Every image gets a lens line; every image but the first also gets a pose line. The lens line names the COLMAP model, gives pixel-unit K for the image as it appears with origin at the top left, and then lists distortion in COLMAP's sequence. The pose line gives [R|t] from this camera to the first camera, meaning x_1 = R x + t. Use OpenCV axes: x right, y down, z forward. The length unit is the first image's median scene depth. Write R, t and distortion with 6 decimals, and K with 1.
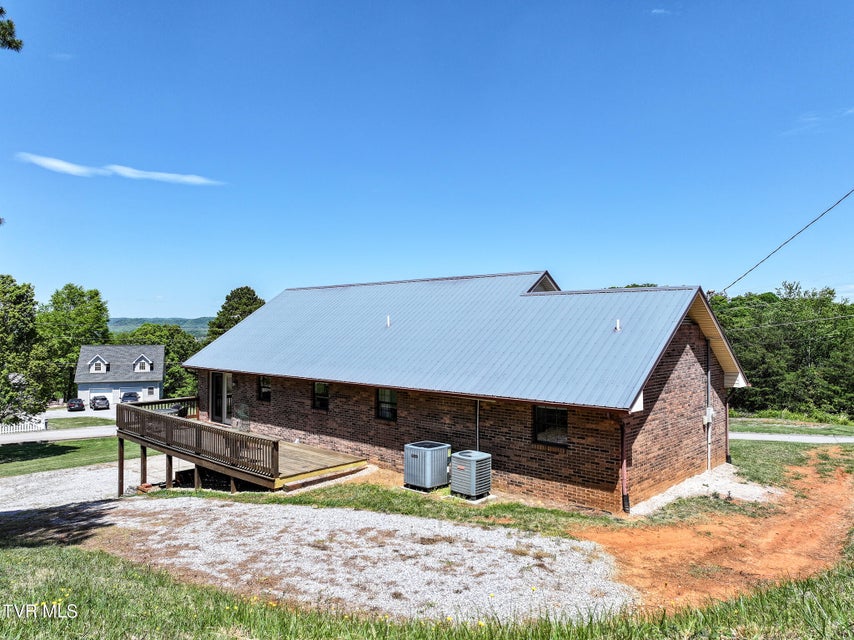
lens RADIAL K [[605.1, 0, 425.3], [0, 605.1, 319.9], [0, 0, 1]] dist [0.017979, -0.001109]
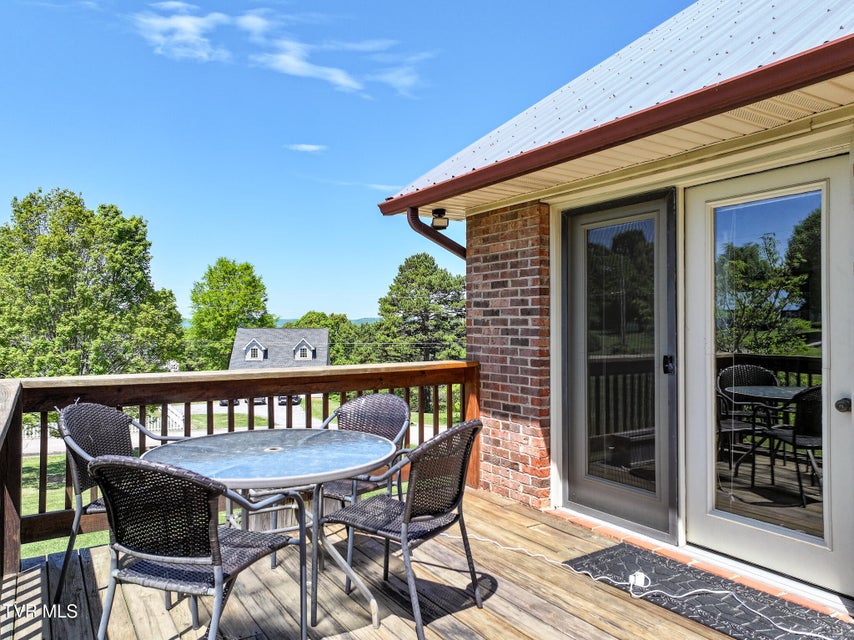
lens RADIAL K [[605.1, 0, 428.3], [0, 605.1, 318.7], [0, 0, 1]] dist [0.017979, -0.001109]
pose [[0.971245, -0.005765, -0.238011, -0.092442], [0.006174, 0.999980, 0.000975, 0.026012], [0.238001, -0.002417, 0.971262, 0.212516]]
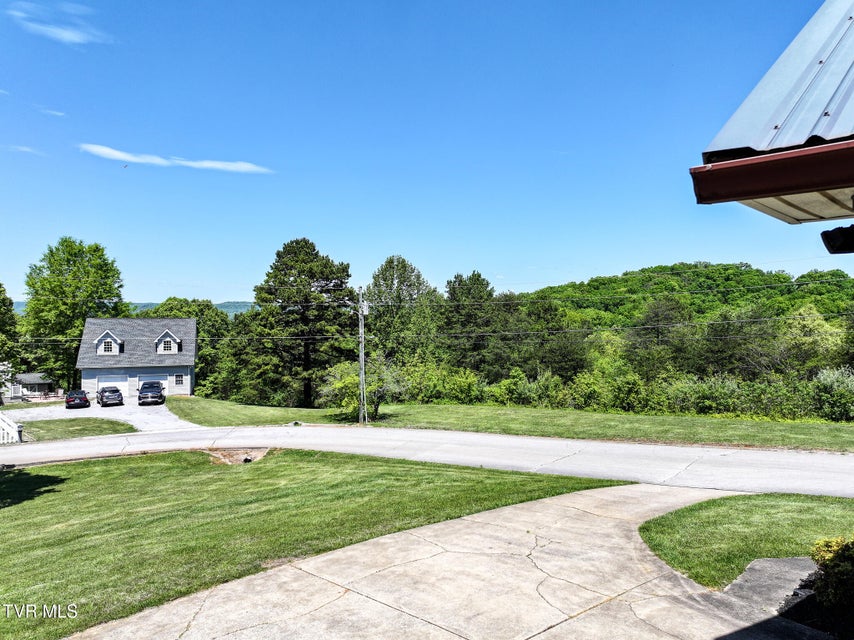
lens RADIAL K [[605.1, 0, 429.0], [0, 605.1, 322.3], [0, 0, 1]] dist [0.017979, -0.001109]
pose [[0.999565, -0.001507, -0.029471, -0.108173], [0.002403, 0.999535, 0.030404, 0.022110], [0.029411, -0.030461, 0.999103, 0.234277]]
